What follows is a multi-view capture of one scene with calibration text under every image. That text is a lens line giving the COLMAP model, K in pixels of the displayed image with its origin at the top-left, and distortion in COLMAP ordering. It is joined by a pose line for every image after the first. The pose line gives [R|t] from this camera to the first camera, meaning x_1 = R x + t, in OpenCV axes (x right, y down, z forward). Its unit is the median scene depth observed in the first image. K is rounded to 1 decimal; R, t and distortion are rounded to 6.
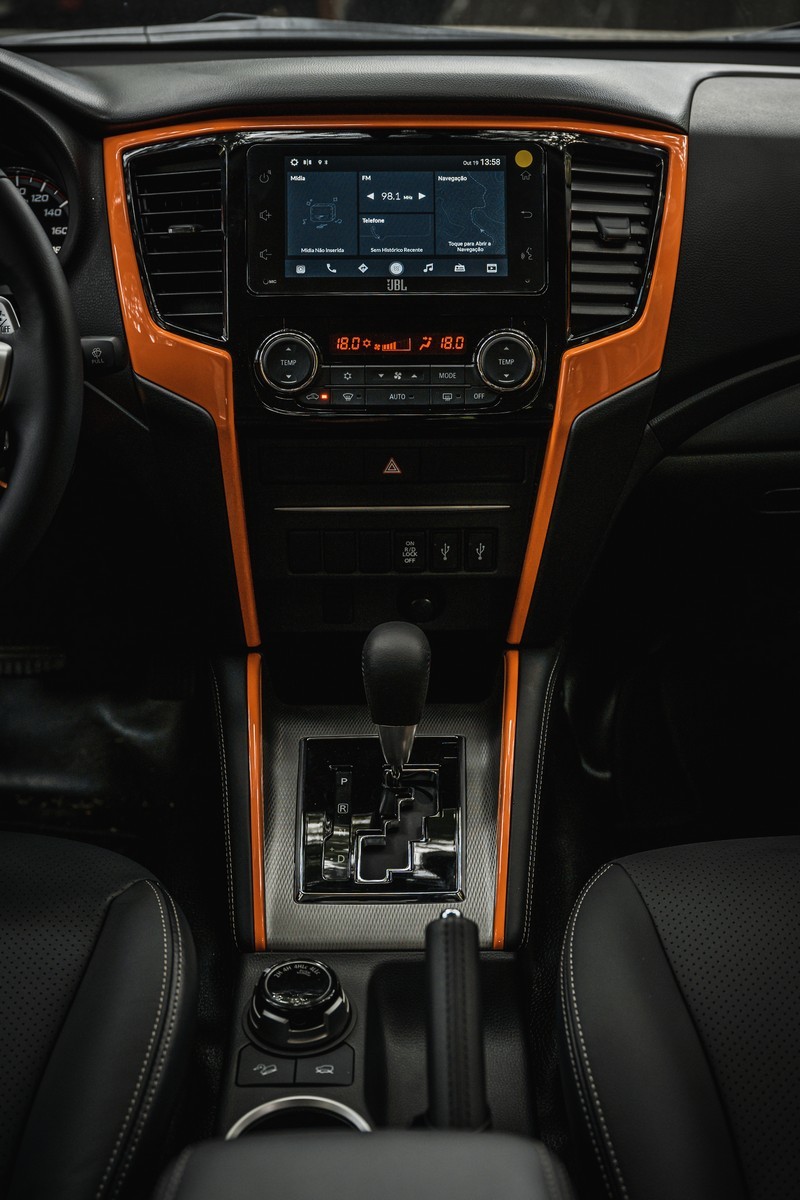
lens RADIAL K [[1554.8, 0, 400.0], [0, 1554.8, 600.0], [0, 0, 1]] dist [-0.000814, 0.060139]
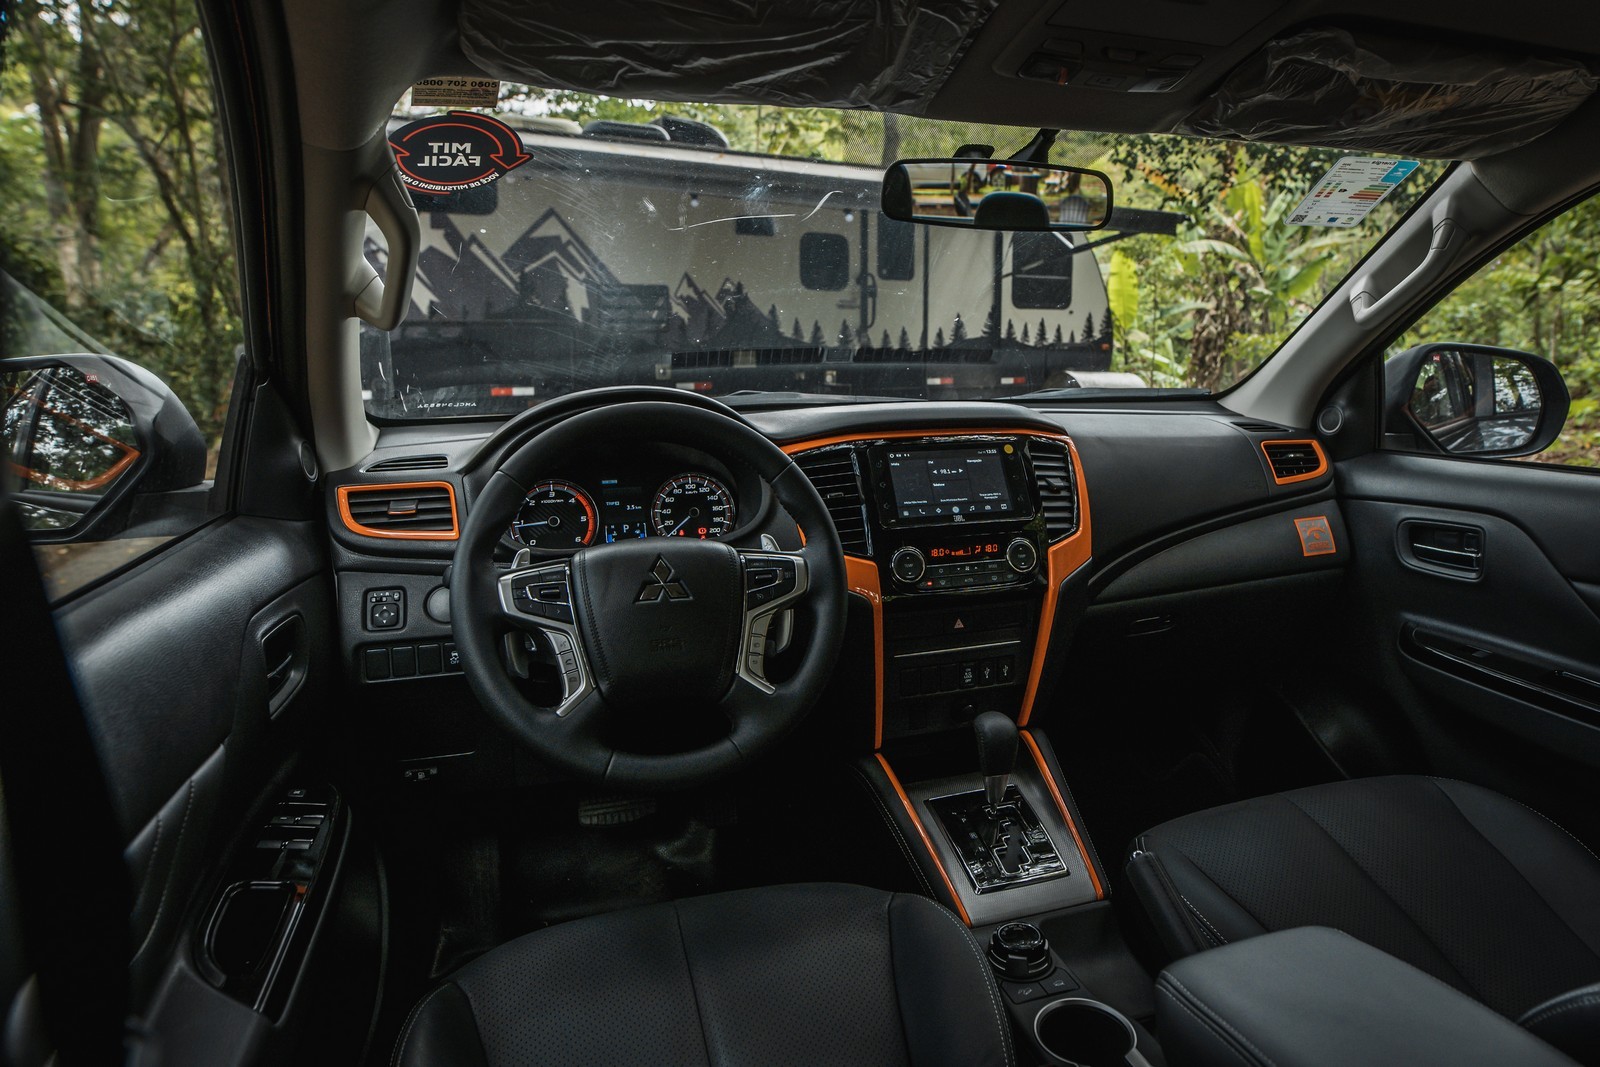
lens RADIAL K [[1039.2, 0, 884.7], [0, 1039.2, 462.0], [0, 0, 1]] dist [-0.006496, 0.001606]
pose [[0.941070, -0.042125, 0.335577, -0.472849], [0.145767, 0.945846, -0.290048, 0.067756], [-0.305186, 0.321872, 0.896248, -0.057791]]
